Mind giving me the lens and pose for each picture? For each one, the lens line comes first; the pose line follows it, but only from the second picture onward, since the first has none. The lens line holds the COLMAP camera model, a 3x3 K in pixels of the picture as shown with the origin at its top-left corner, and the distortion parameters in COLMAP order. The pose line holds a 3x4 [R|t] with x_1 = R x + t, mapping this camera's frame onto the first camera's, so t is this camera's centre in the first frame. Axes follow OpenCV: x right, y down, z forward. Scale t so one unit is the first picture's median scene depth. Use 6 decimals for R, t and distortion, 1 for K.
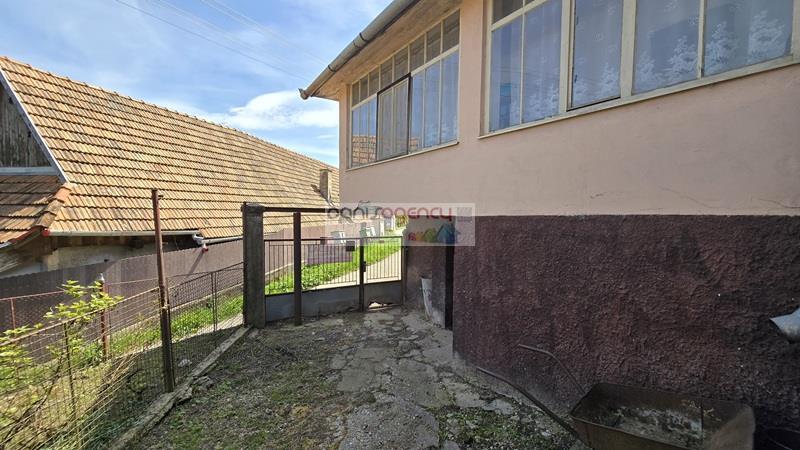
lens RADIAL K [[328.1, 0, 399.2], [0, 328.1, 224.9], [0, 0, 1]] dist [-0.001677, 0.000088]
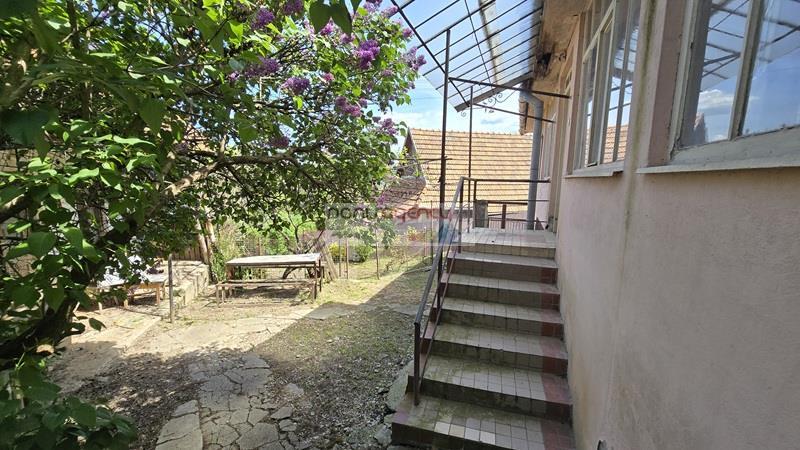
lens RADIAL K [[328.1, 0, 399.5], [0, 328.1, 226.7], [0, 0, 1]] dist [-0.001677, 0.000088]
pose [[0.580380, 0.112819, -0.806493, 0.741882], [-0.031433, 0.992722, 0.116250, -0.095736], [0.813739, -0.042119, 0.579702, -0.488447]]
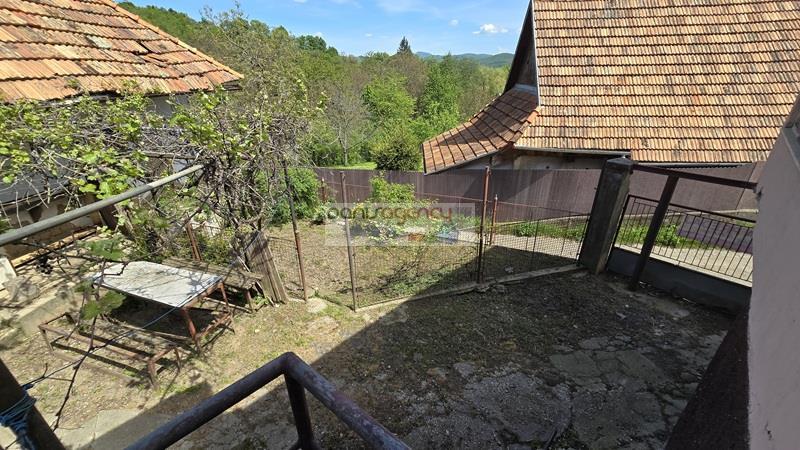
lens RADIAL K [[328.1, 0, 401.7], [0, 328.1, 229.2], [0, 0, 1]] dist [-0.001677, 0.000088]
pose [[0.199850, 0.410821, -0.889543, 0.298903], [-0.020999, 0.909445, 0.415294, -0.212317], [0.979602, -0.064317, 0.190379, 0.136443]]
